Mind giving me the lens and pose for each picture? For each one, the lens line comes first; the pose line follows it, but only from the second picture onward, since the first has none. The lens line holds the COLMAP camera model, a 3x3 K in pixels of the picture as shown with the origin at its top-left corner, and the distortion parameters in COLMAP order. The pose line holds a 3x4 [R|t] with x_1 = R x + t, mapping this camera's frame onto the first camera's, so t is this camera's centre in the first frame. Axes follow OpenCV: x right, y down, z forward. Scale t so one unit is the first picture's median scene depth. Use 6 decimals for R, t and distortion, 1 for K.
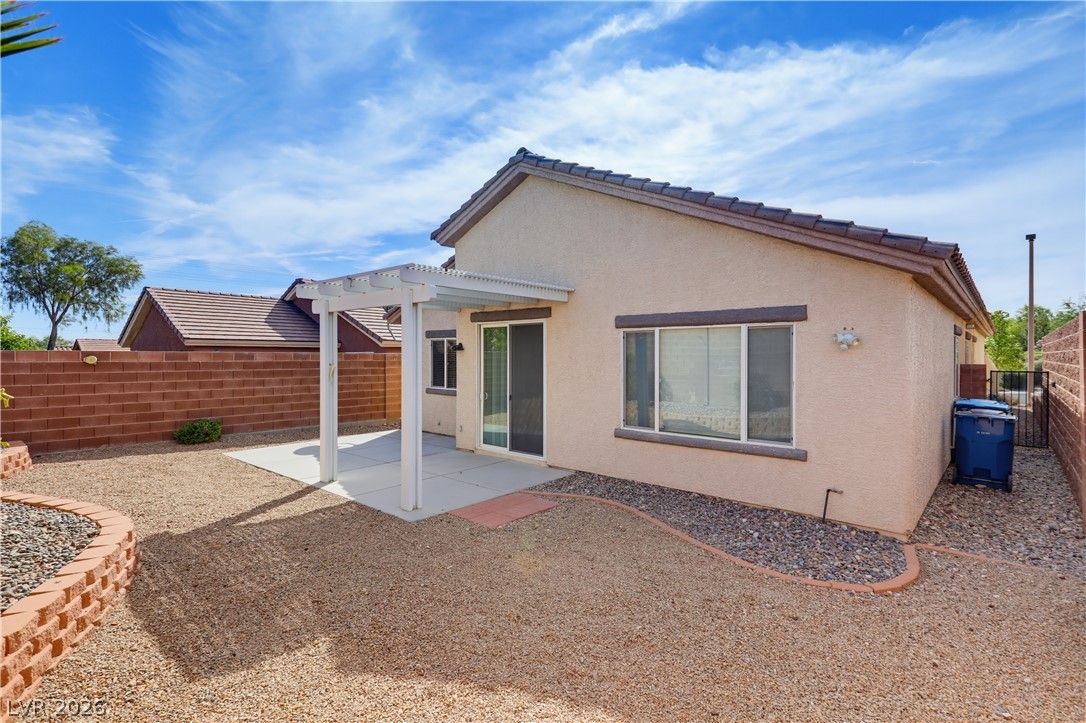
lens RADIAL K [[512.1, 0, 543.0], [0, 512.1, 361.5], [0, 0, 1]] dist [0.055892, -0.023459]
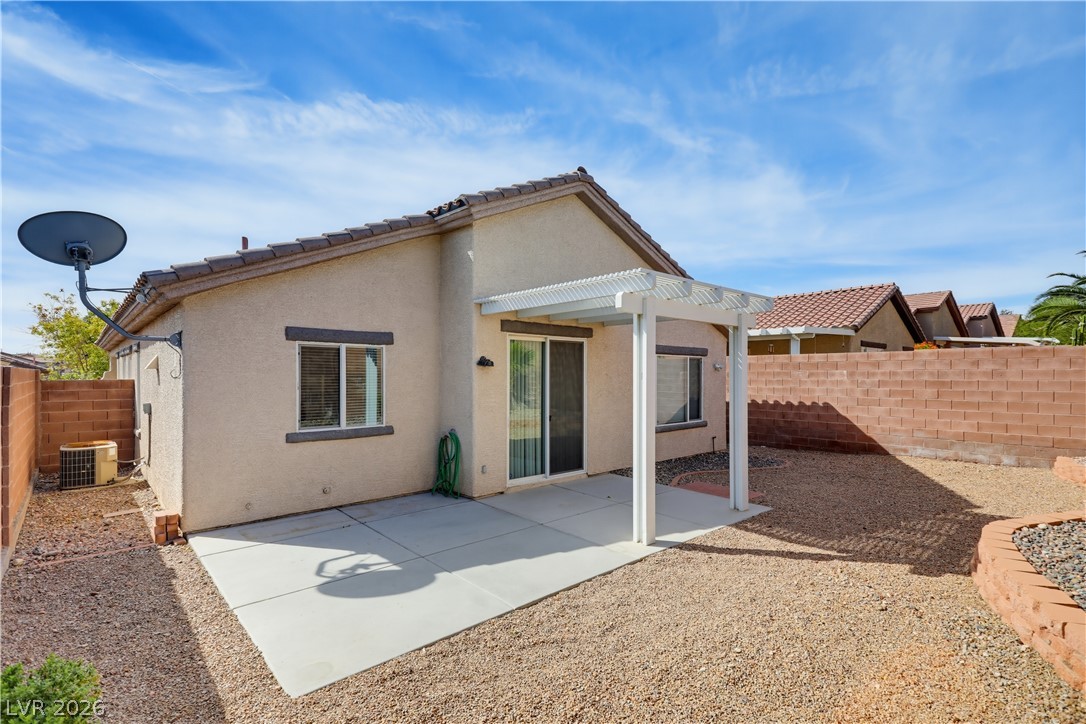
lens RADIAL K [[506.6, 0, 549.2], [0, 506.6, 372.2], [0, 0, 1]] dist [0.047457, -0.021565]
pose [[0.112608, 0.006722, 0.993617, -0.853545], [0.015238, 0.999848, -0.008491, -0.004752], [-0.993523, 0.016097, 0.112488, 0.779818]]
